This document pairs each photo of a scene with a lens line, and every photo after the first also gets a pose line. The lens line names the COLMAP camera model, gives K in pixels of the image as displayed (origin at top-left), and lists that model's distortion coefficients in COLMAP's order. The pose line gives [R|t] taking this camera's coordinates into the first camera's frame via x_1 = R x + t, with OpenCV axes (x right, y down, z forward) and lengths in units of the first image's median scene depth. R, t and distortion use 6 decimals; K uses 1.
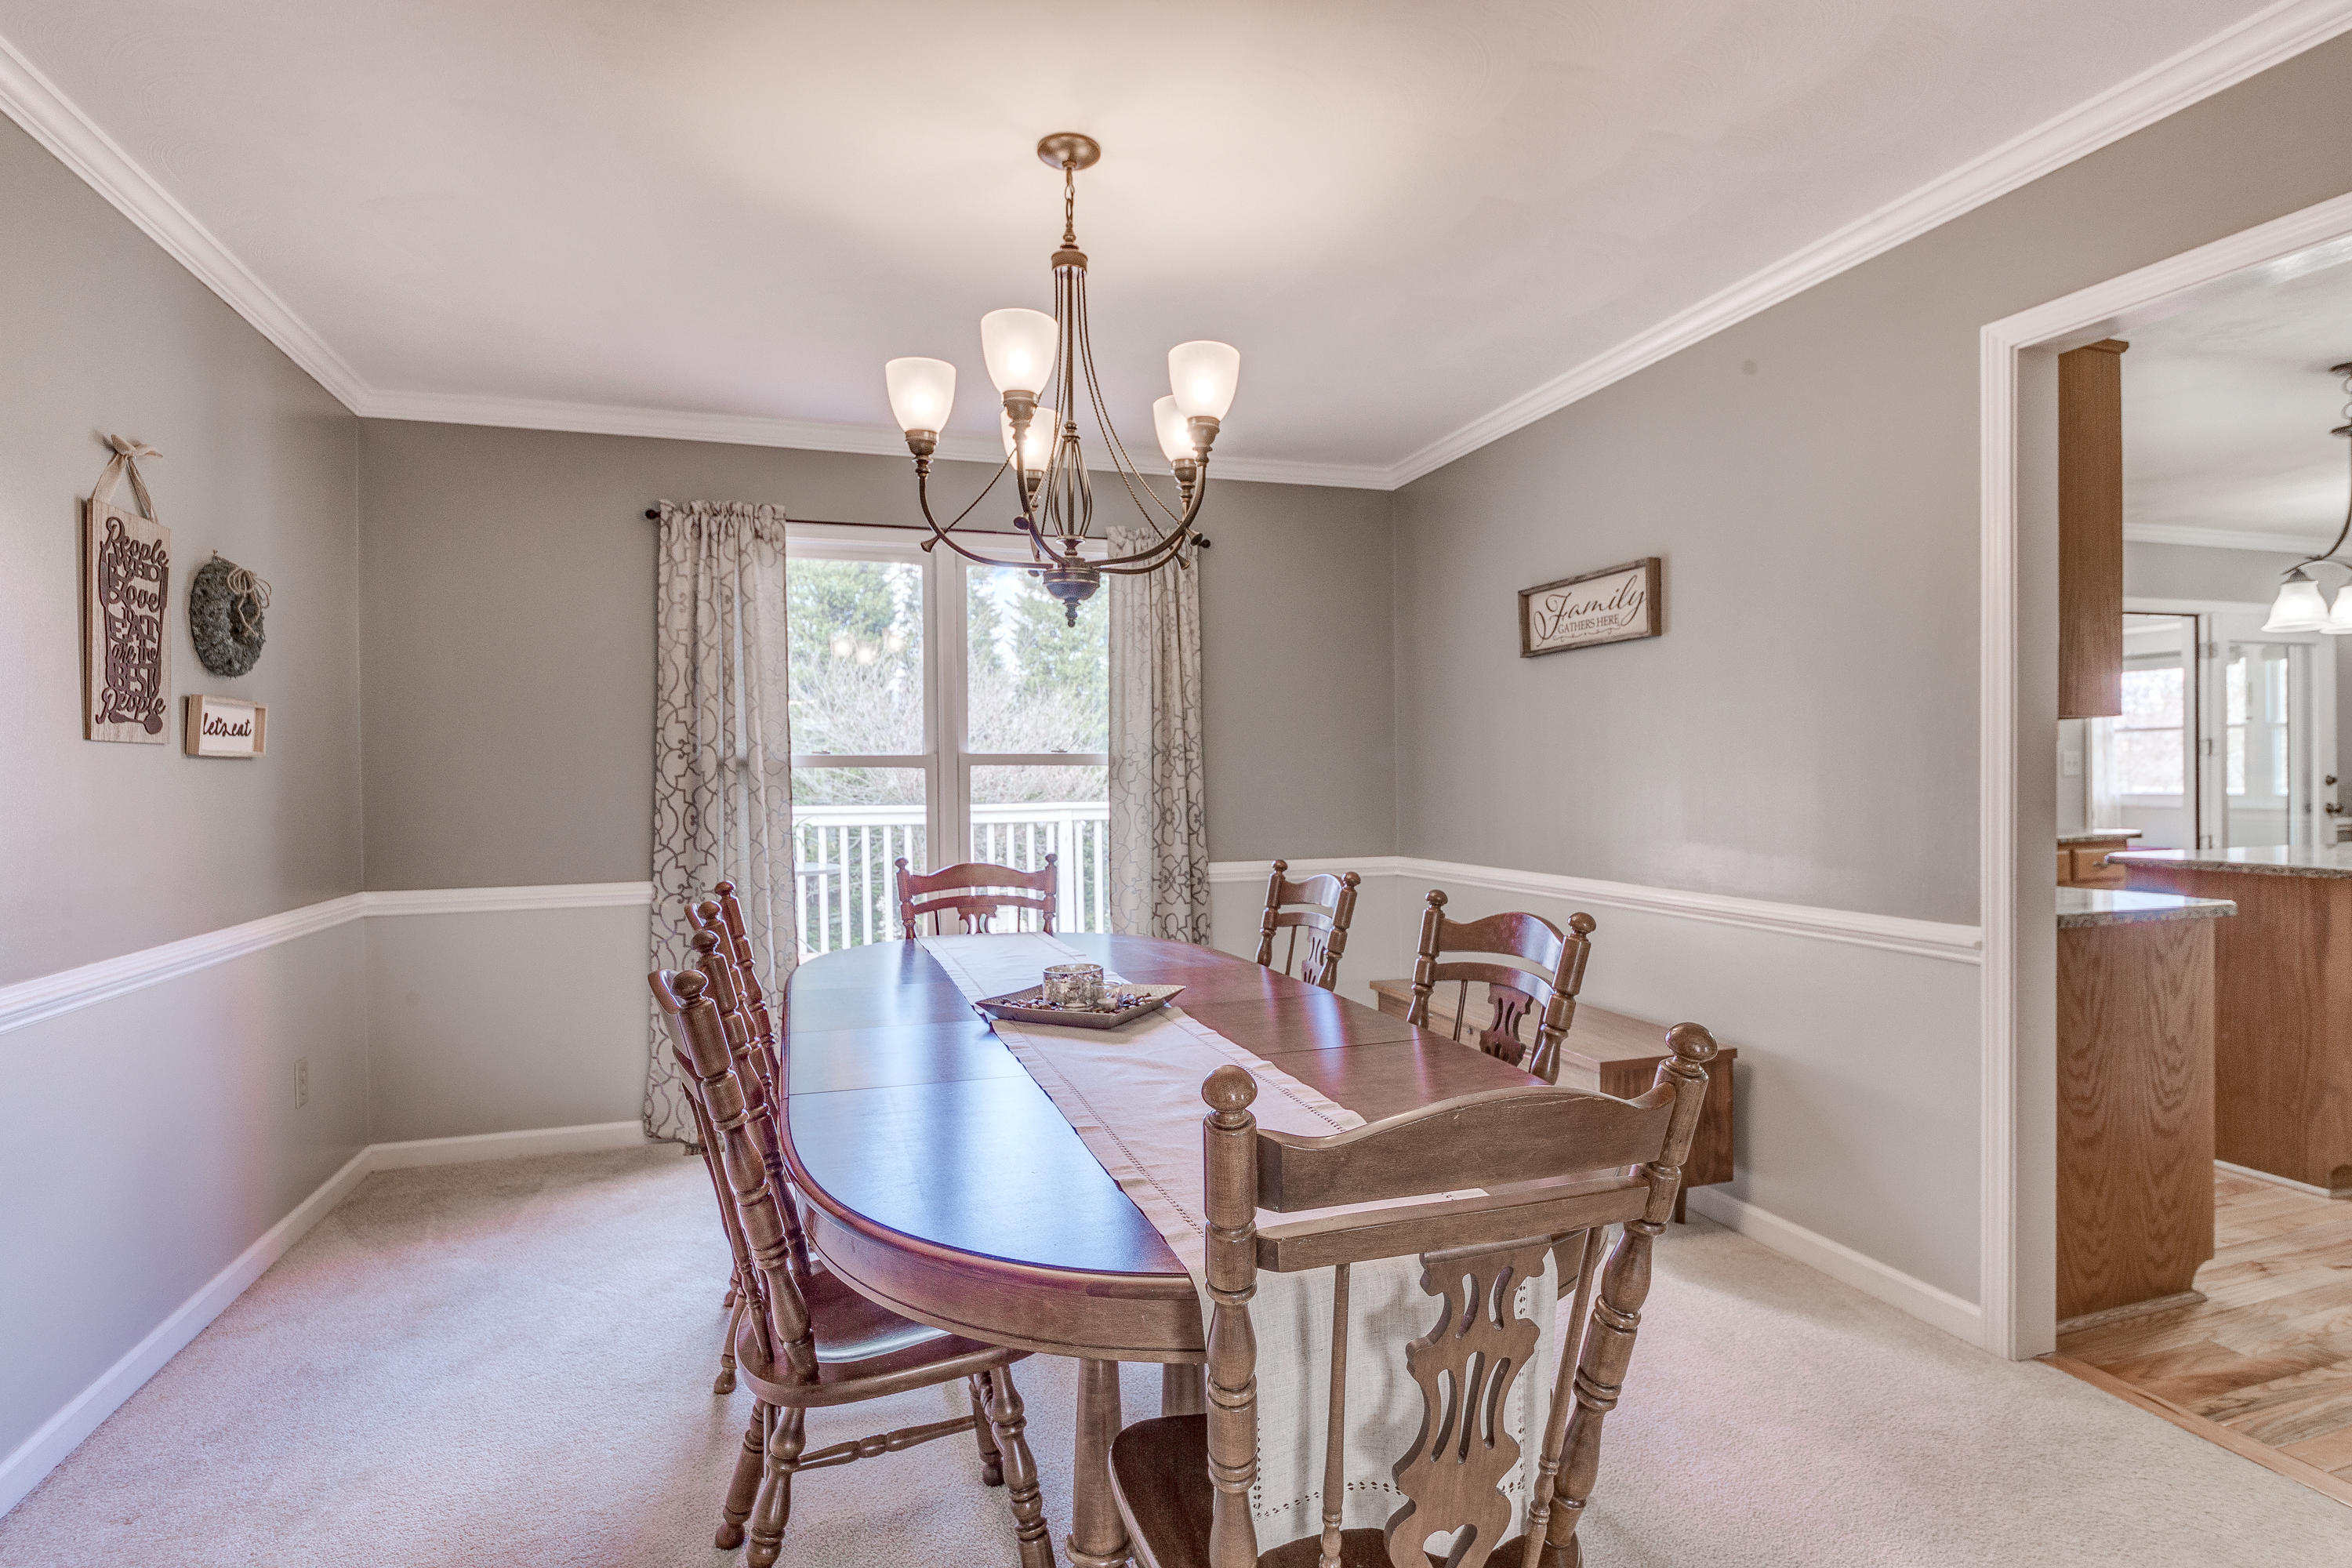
lens RADIAL K [[1174.2, 0, 1181.0], [0, 1174.2, 785.3], [0, 0, 1]] dist [-0.000517, -0.001013]
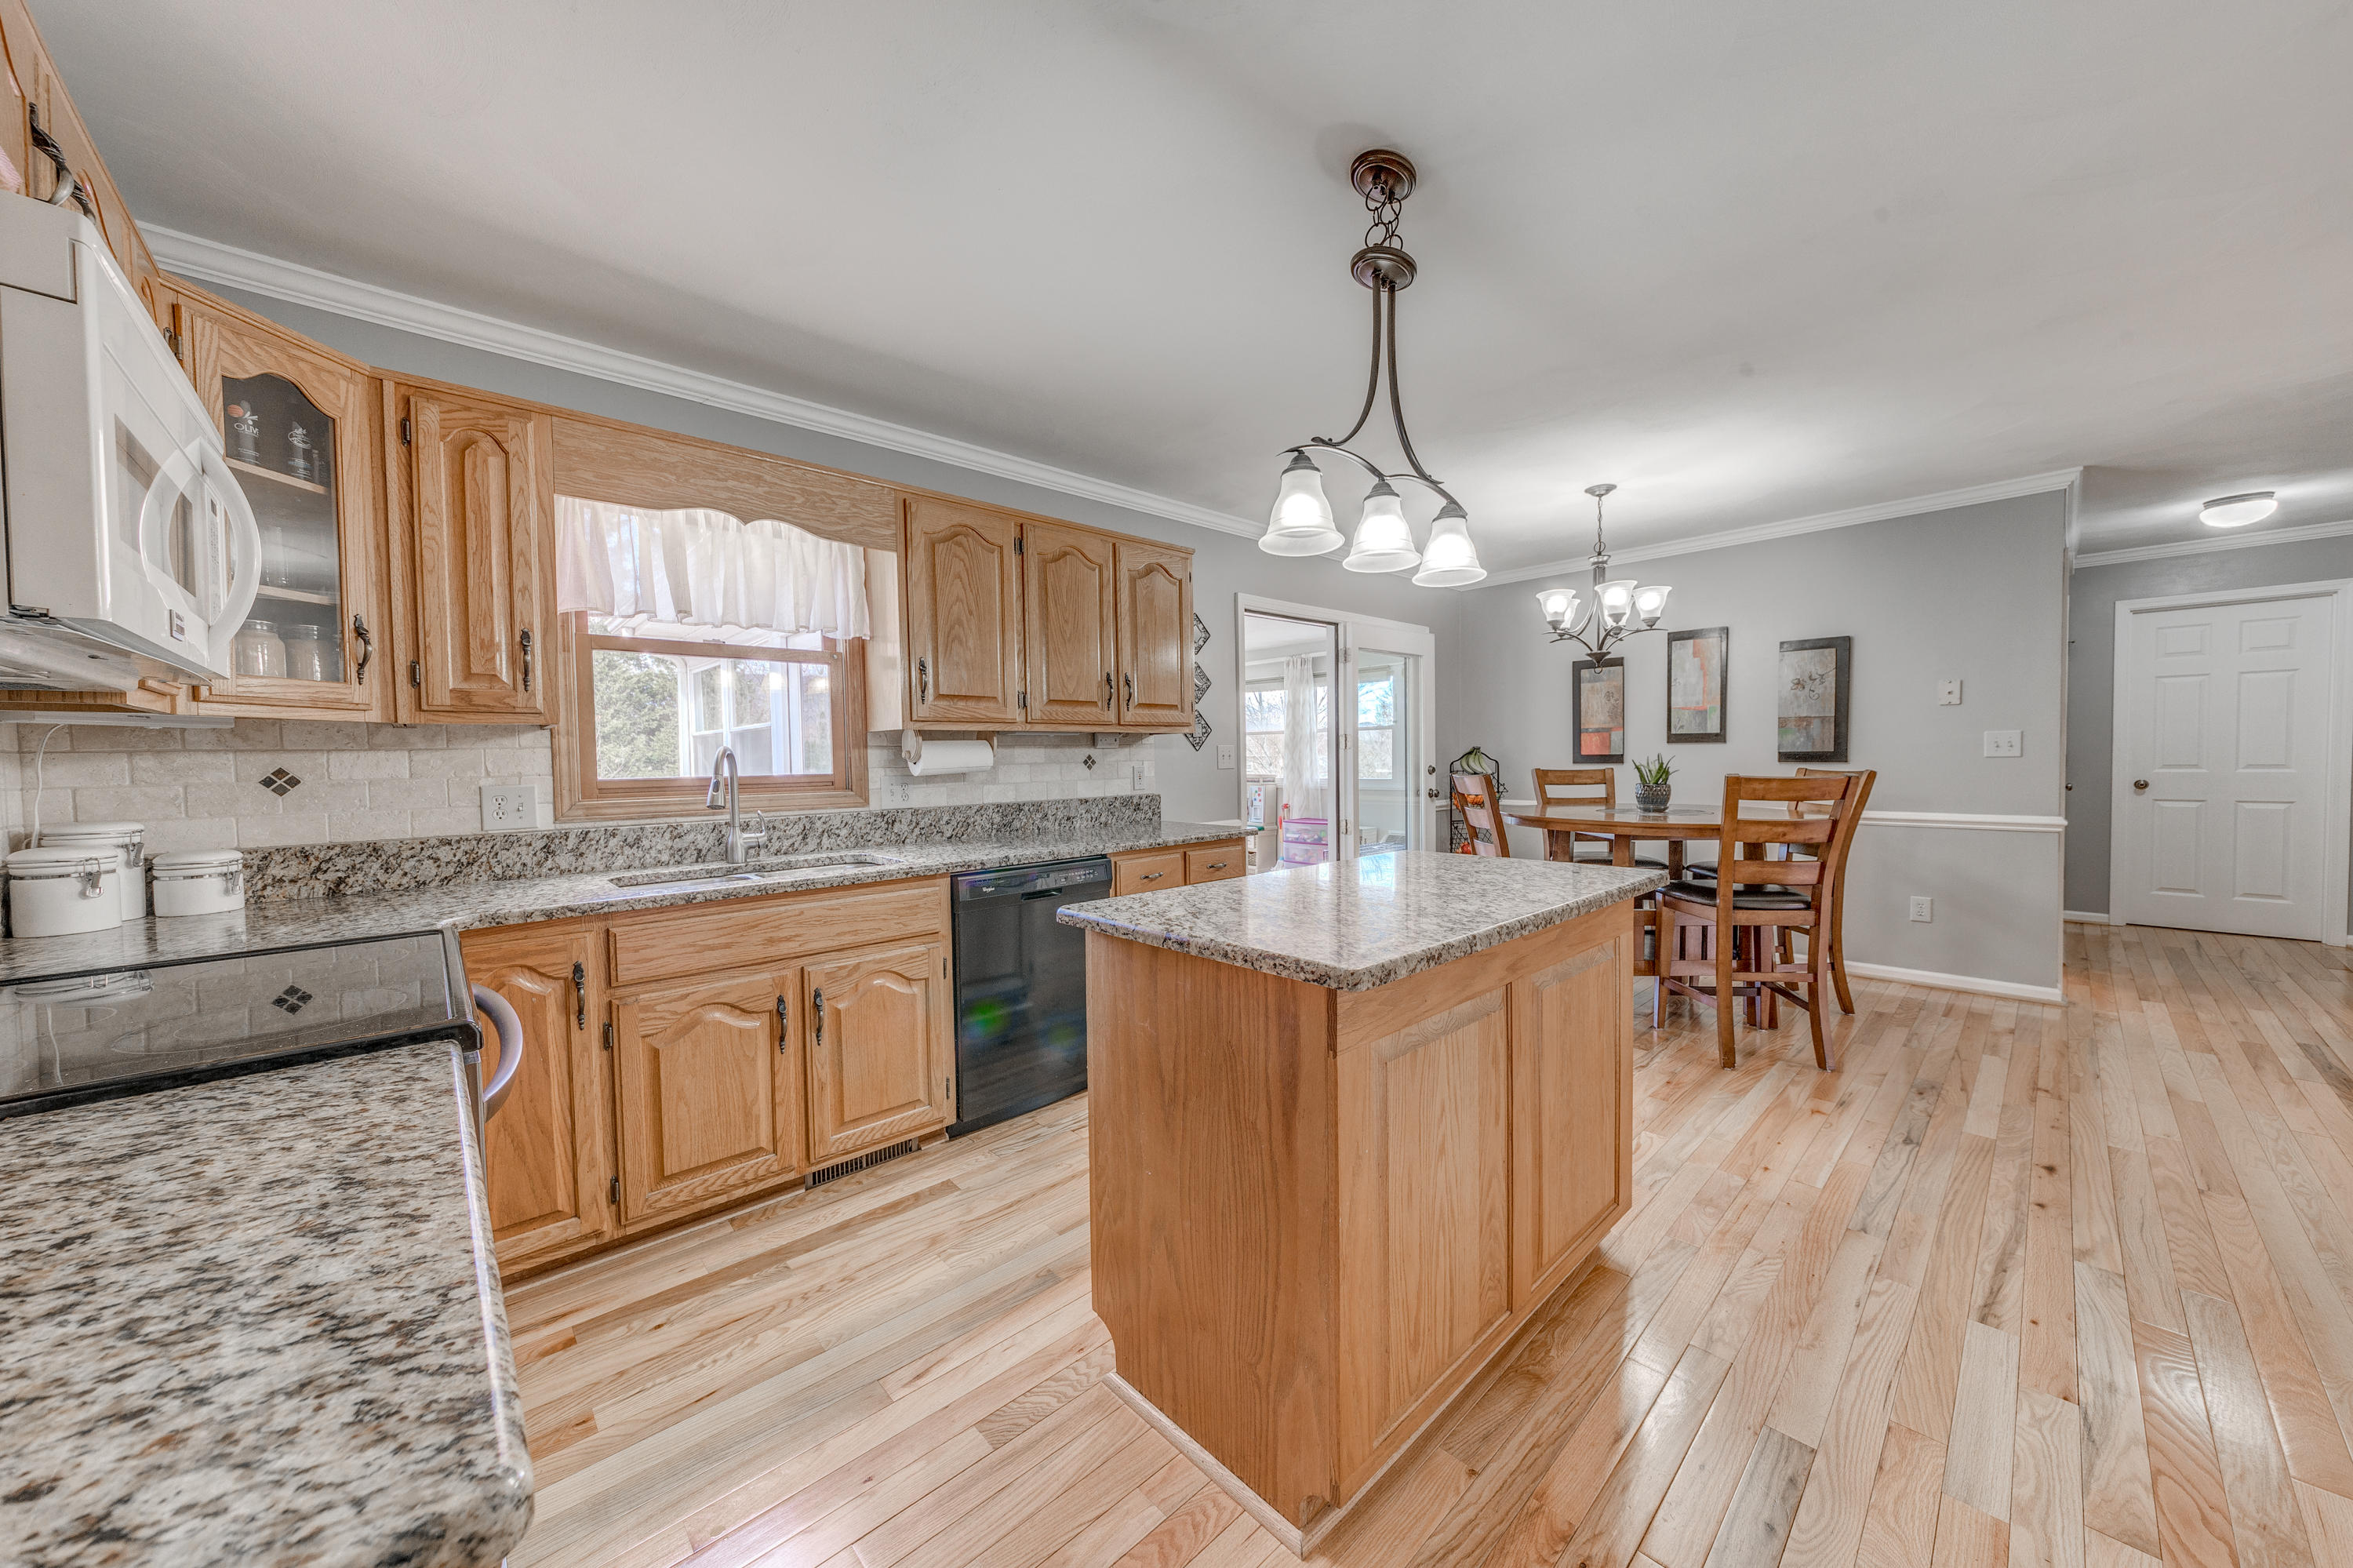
lens RADIAL K [[820.2, 0, 1175.5], [0, 820.2, 783.8], [0, 0, 1]] dist [0.000759, 0.000023]
pose [[0.907089, -0.012177, 0.420764, 0.414375], [0.005041, 0.999824, 0.018069, -0.007443], [-0.420910, -0.014269, 0.906990, 0.367703]]
